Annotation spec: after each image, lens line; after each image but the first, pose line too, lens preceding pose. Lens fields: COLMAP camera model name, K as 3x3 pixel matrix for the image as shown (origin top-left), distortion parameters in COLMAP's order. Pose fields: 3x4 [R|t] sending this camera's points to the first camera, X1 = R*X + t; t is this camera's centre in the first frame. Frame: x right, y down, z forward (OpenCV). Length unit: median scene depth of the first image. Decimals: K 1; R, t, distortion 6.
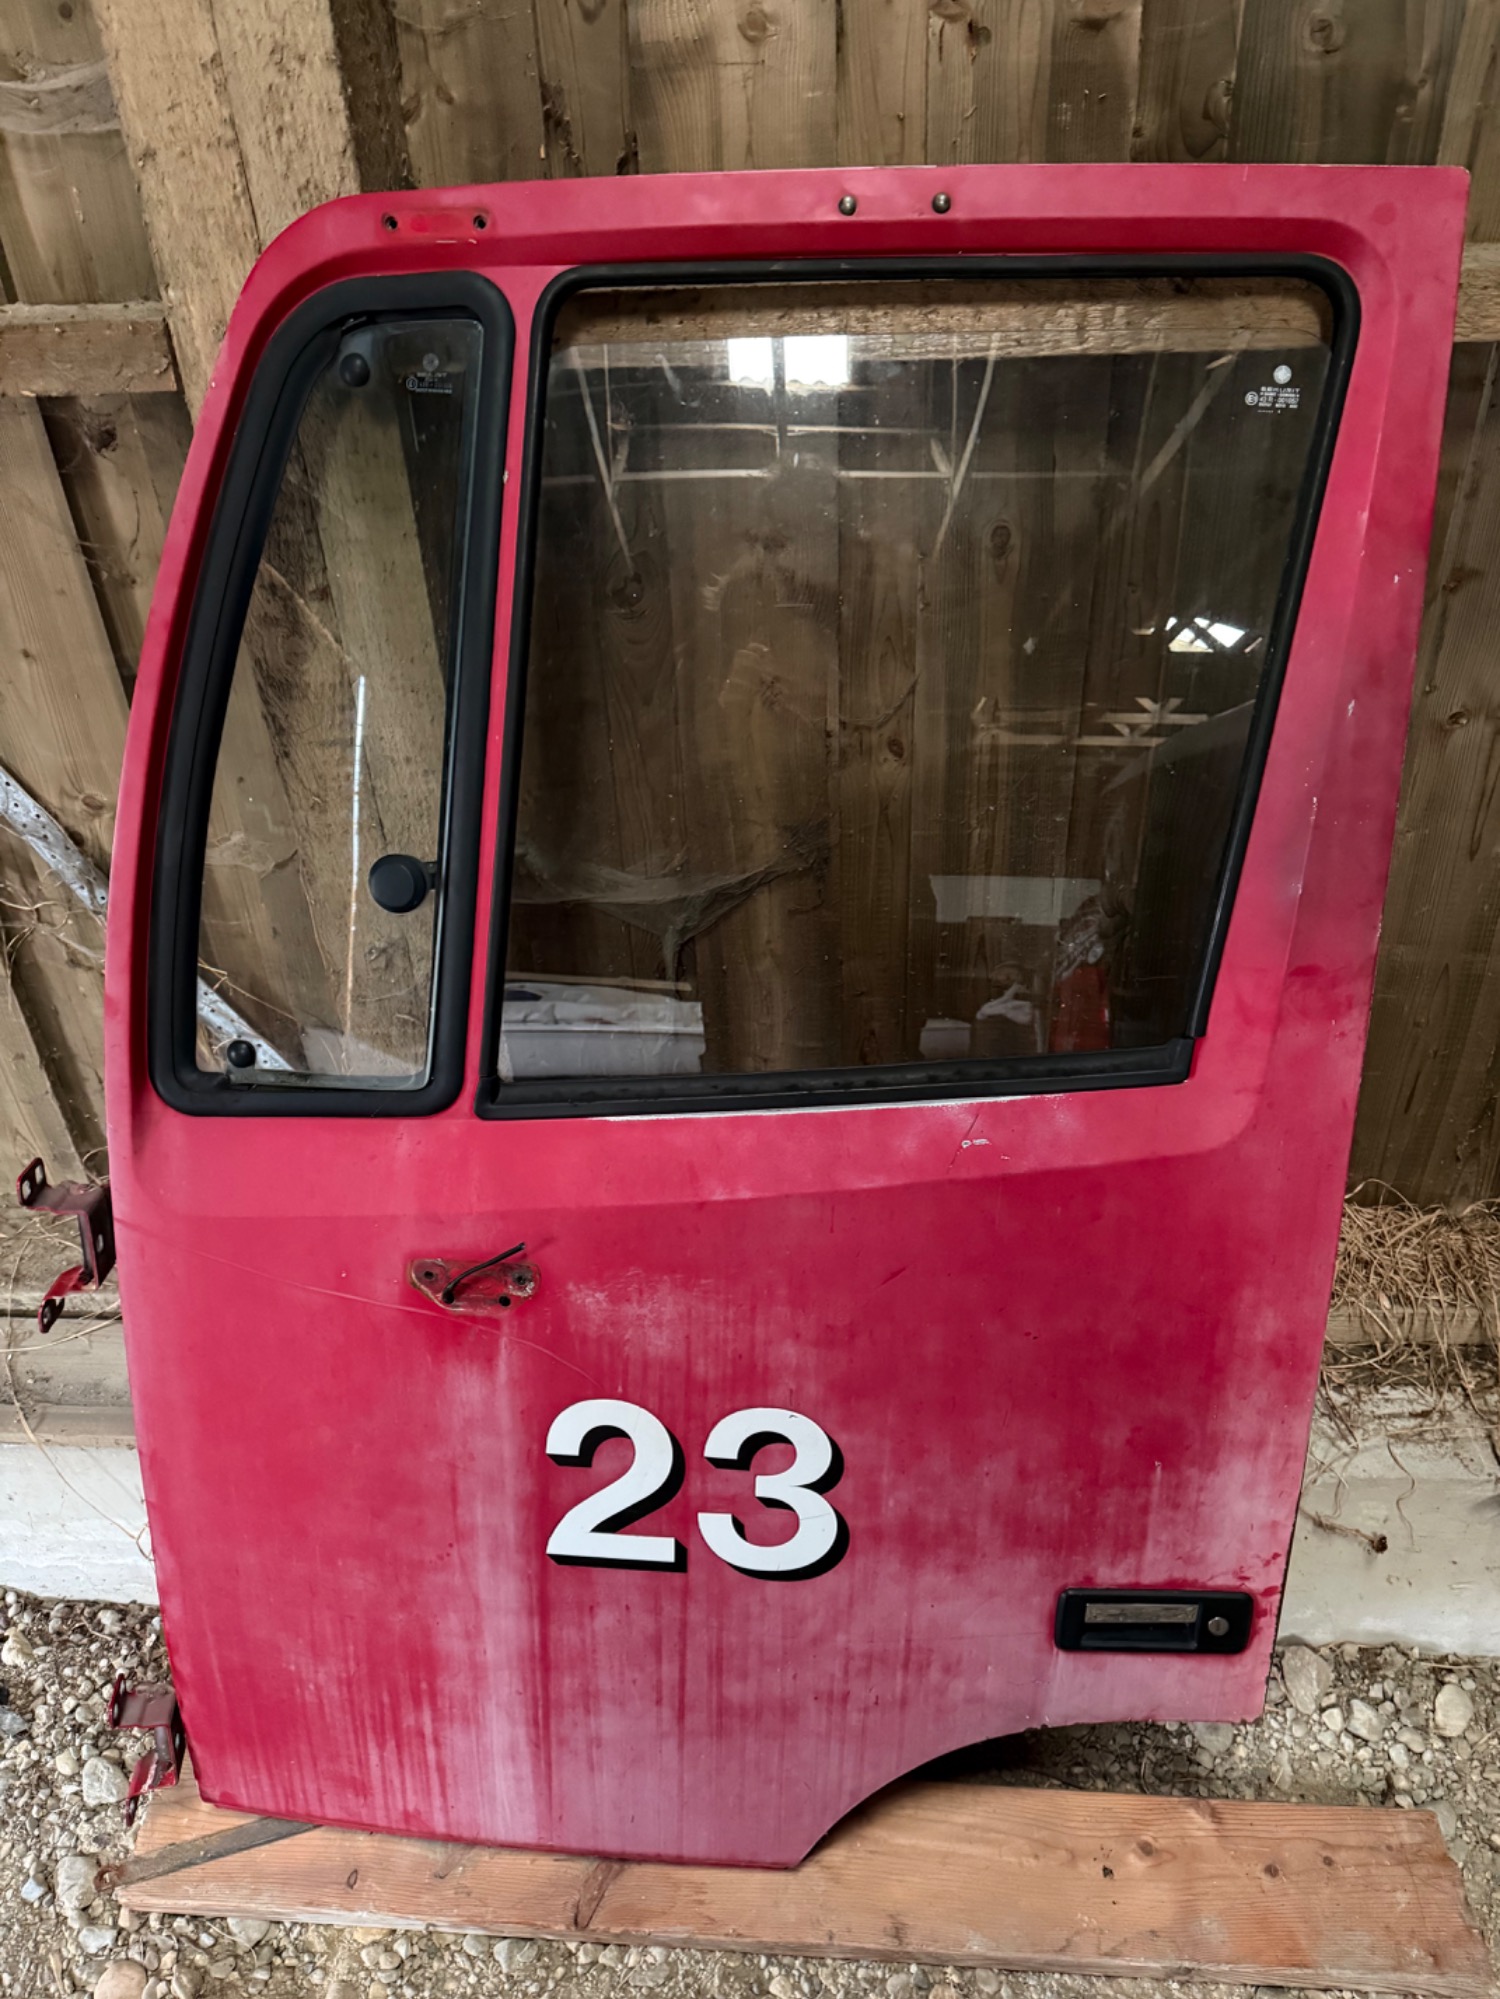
lens RADIAL K [[1424.6, 0, 753.0], [0, 1424.6, 1008.3], [0, 0, 1]] dist [0.010262, -0.017765]
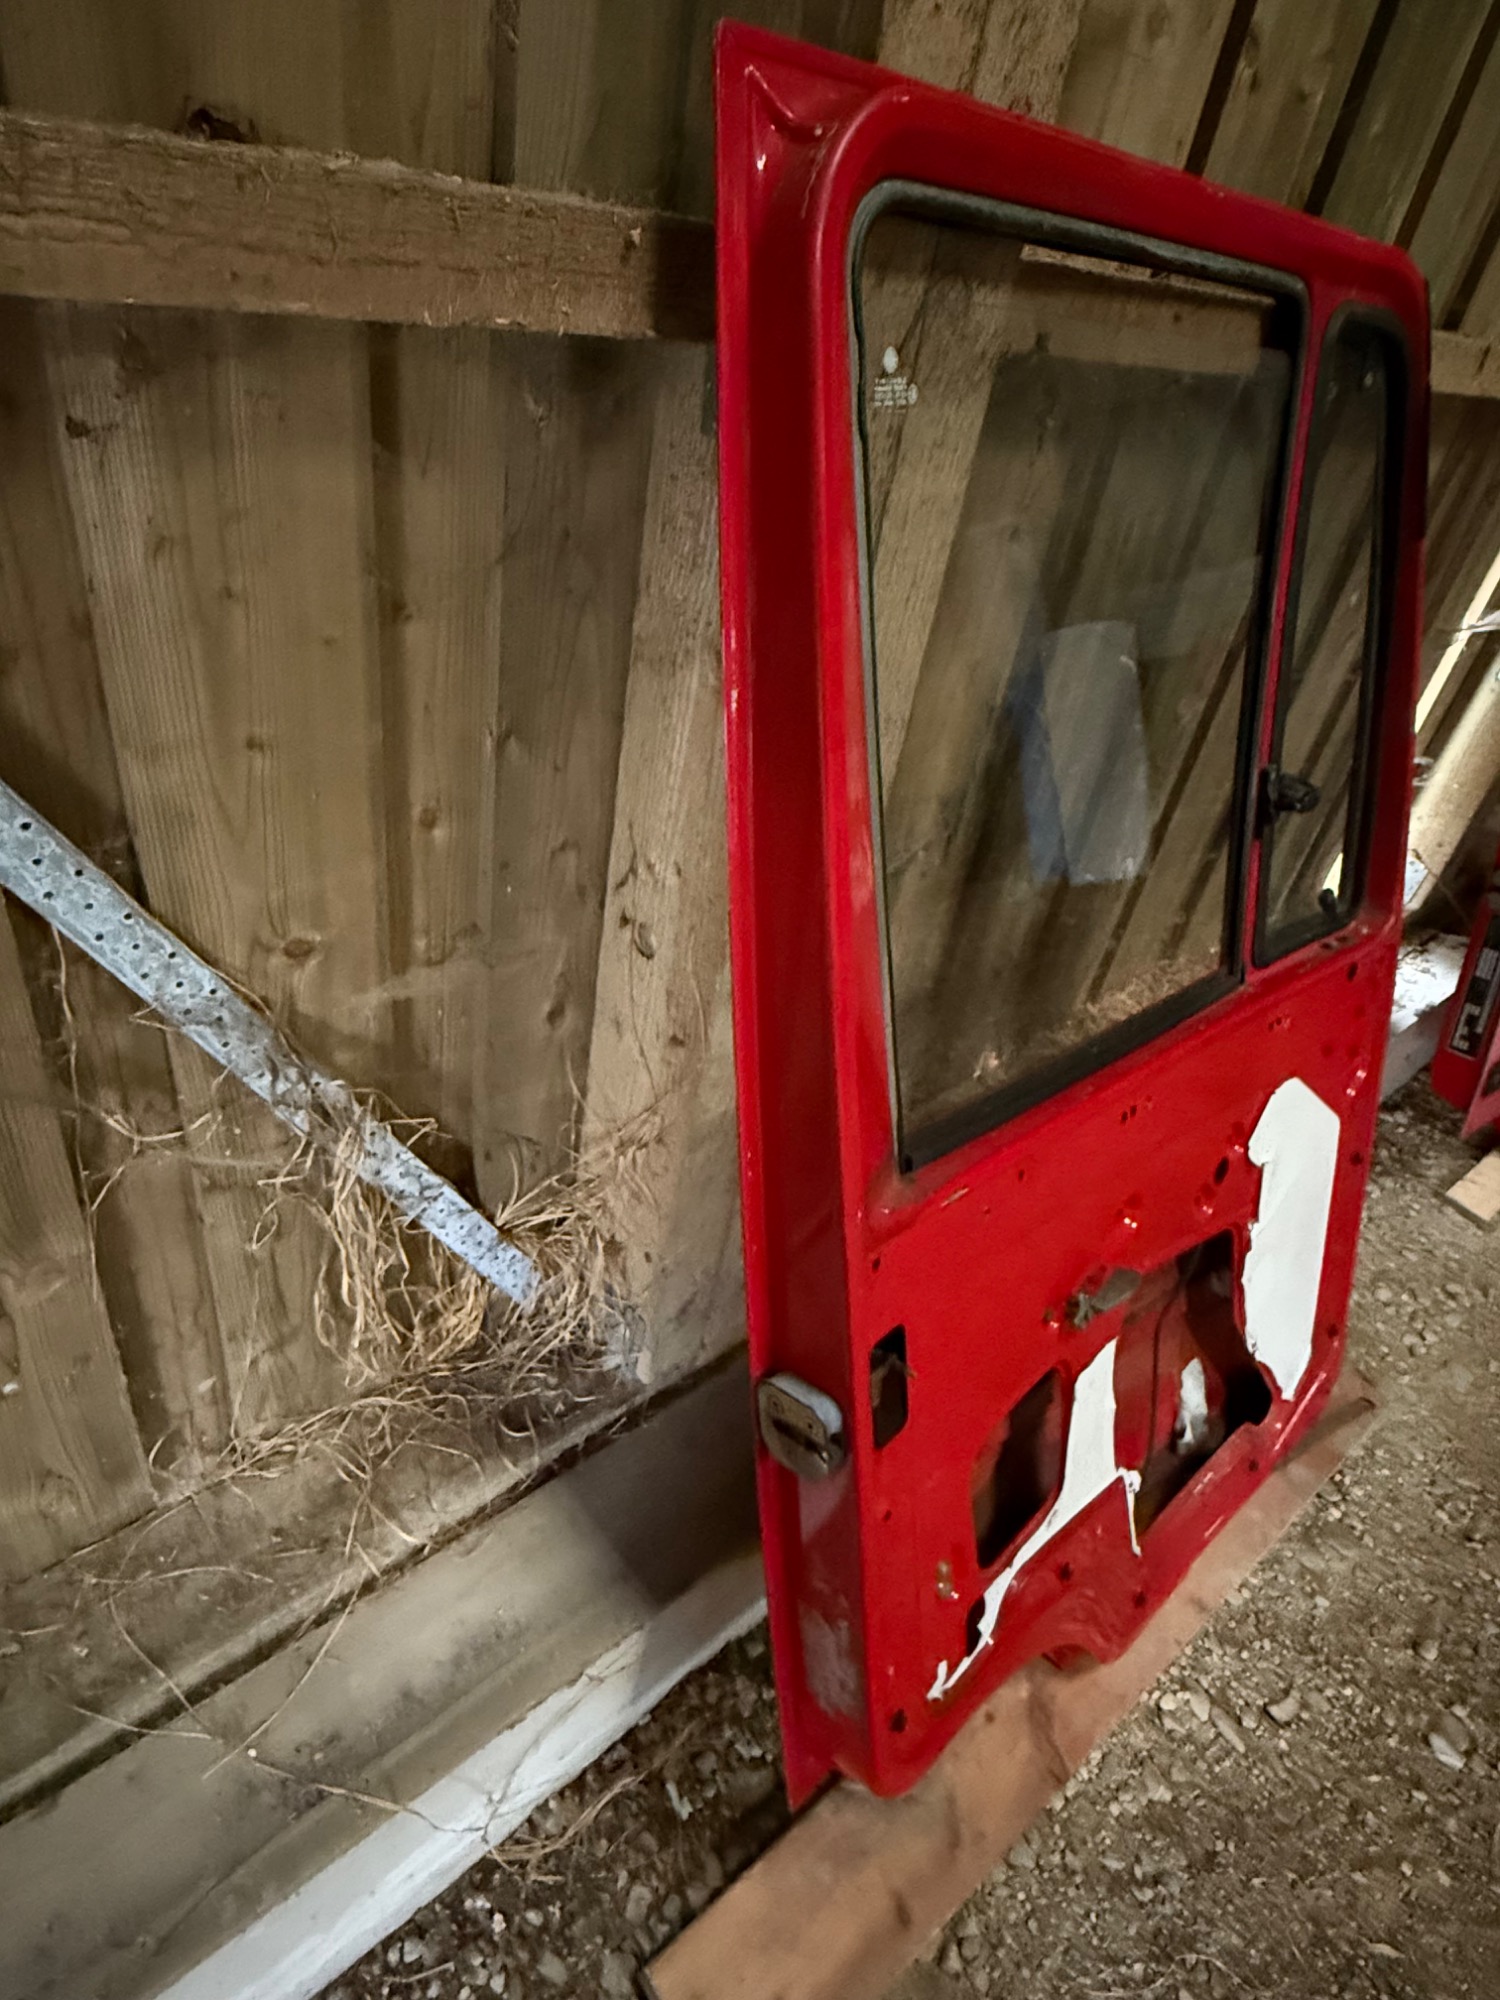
lens RADIAL K [[1148.4, 0, 759.8], [0, 1148.4, 986.3], [0, 0, 1]] dist [-0.001898, 0.002446]
pose [[0.690570, -0.283762, 0.665276, -0.709580], [0.224748, 0.958477, 0.175529, -0.180888], [-0.687460, 0.028305, 0.725670, 0.472976]]
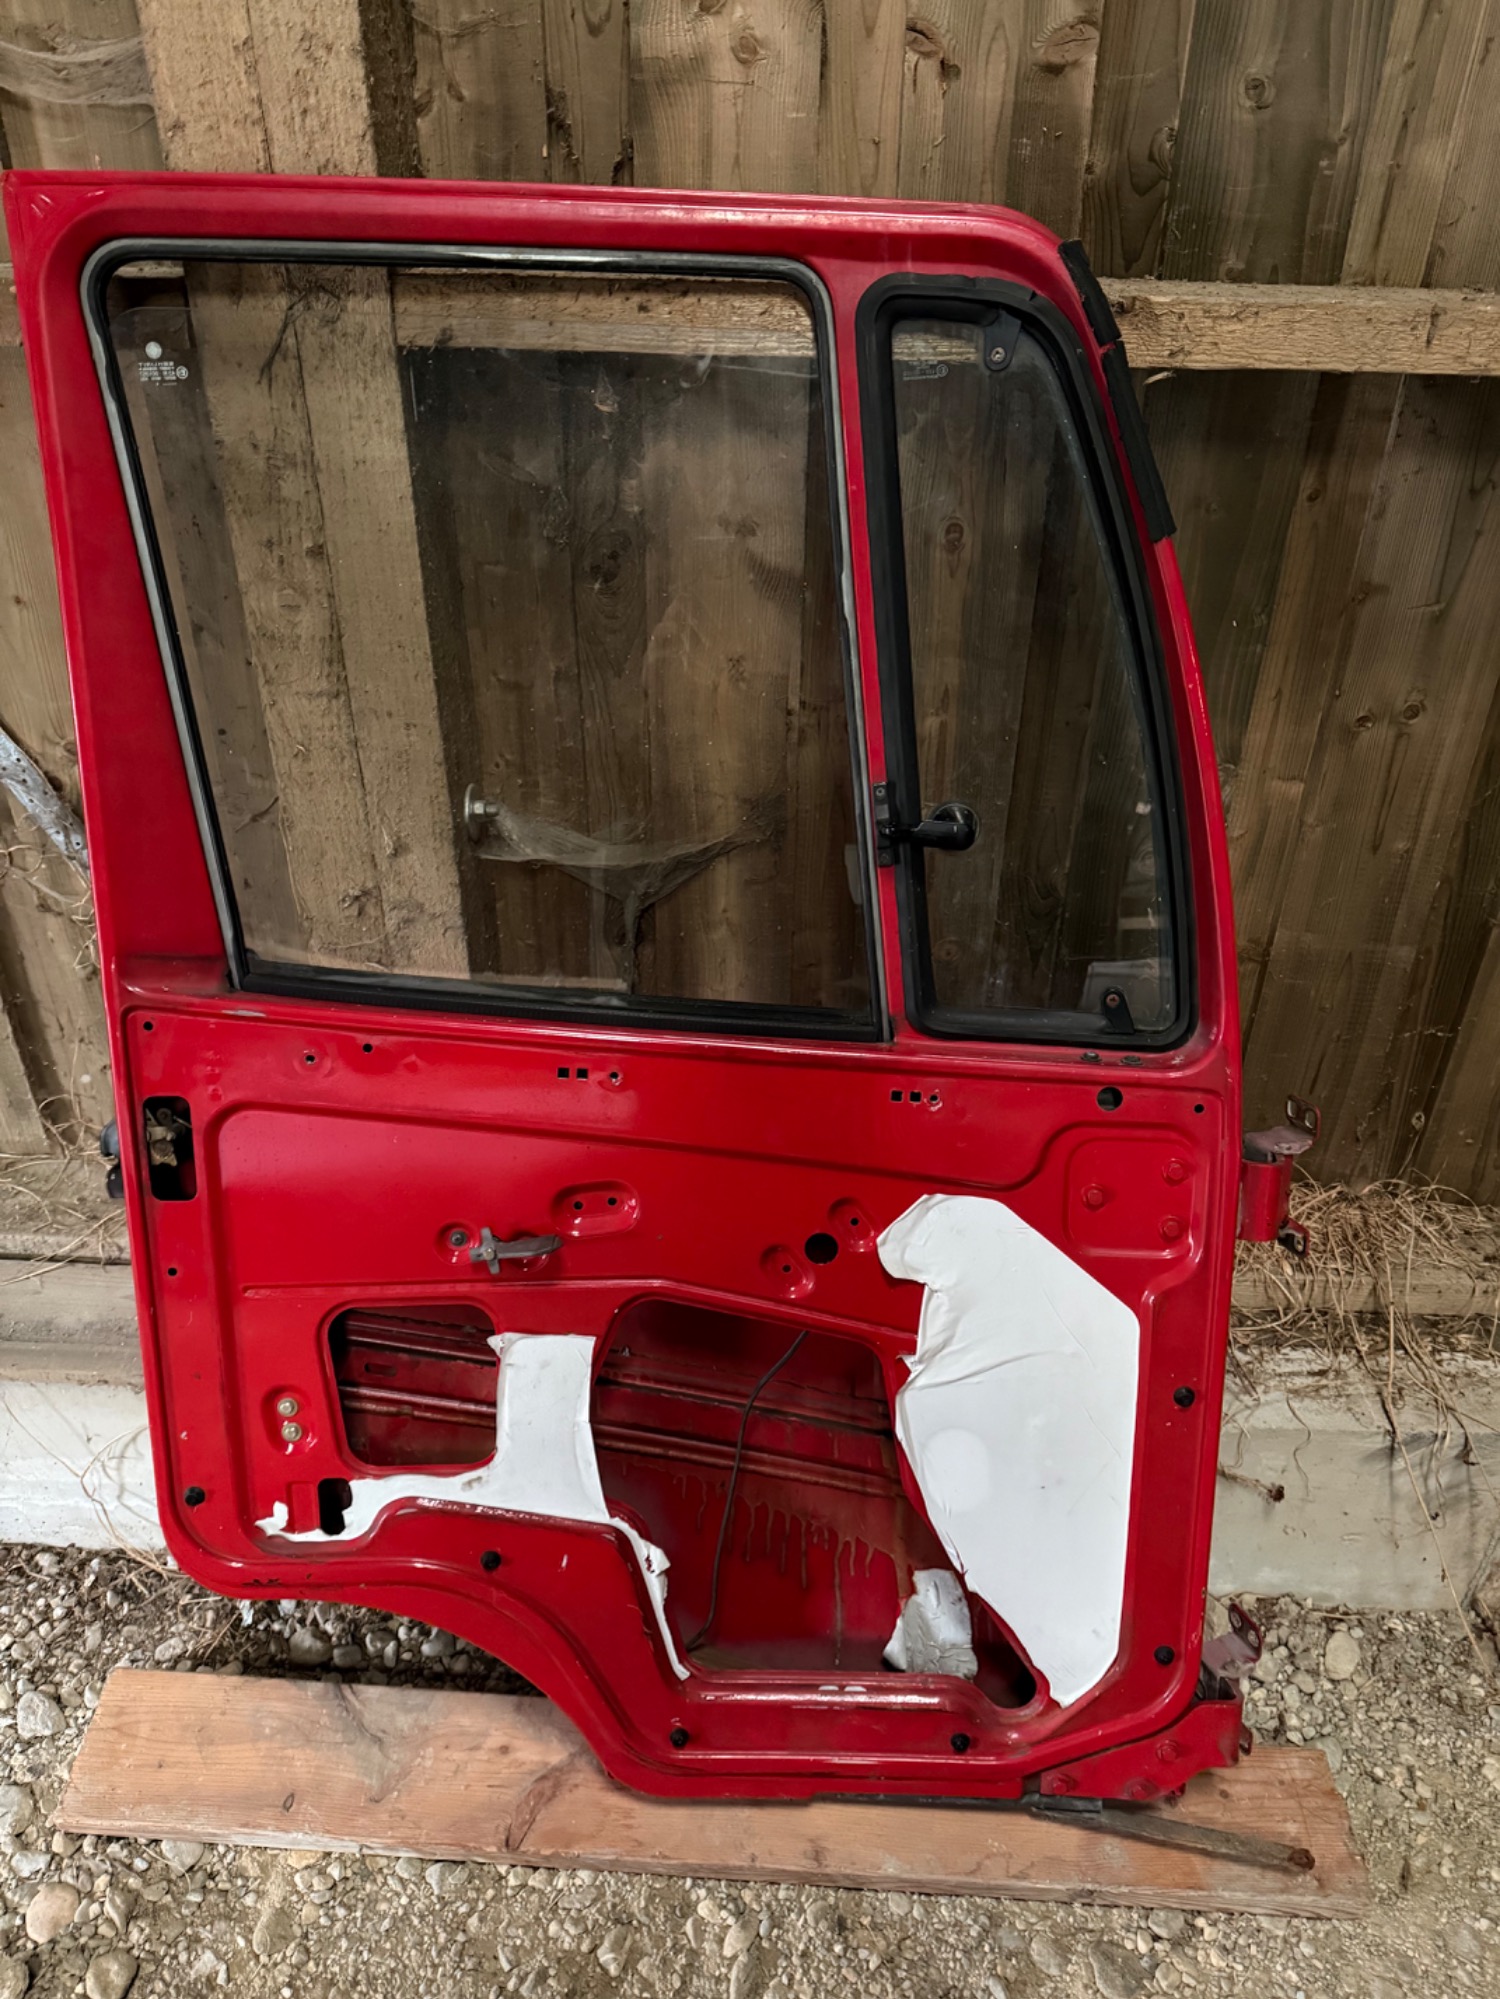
lens RADIAL K [[1424.6, 0, 768.6], [0, 1424.6, 1005.0], [0, 0, 1]] dist [0.010262, -0.017765]
pose [[0.997840, 0.033906, 0.056273, -0.014226], [-0.032510, 0.999145, -0.025546, 0.052864], [-0.057091, 0.023661, 0.998089, -0.055853]]
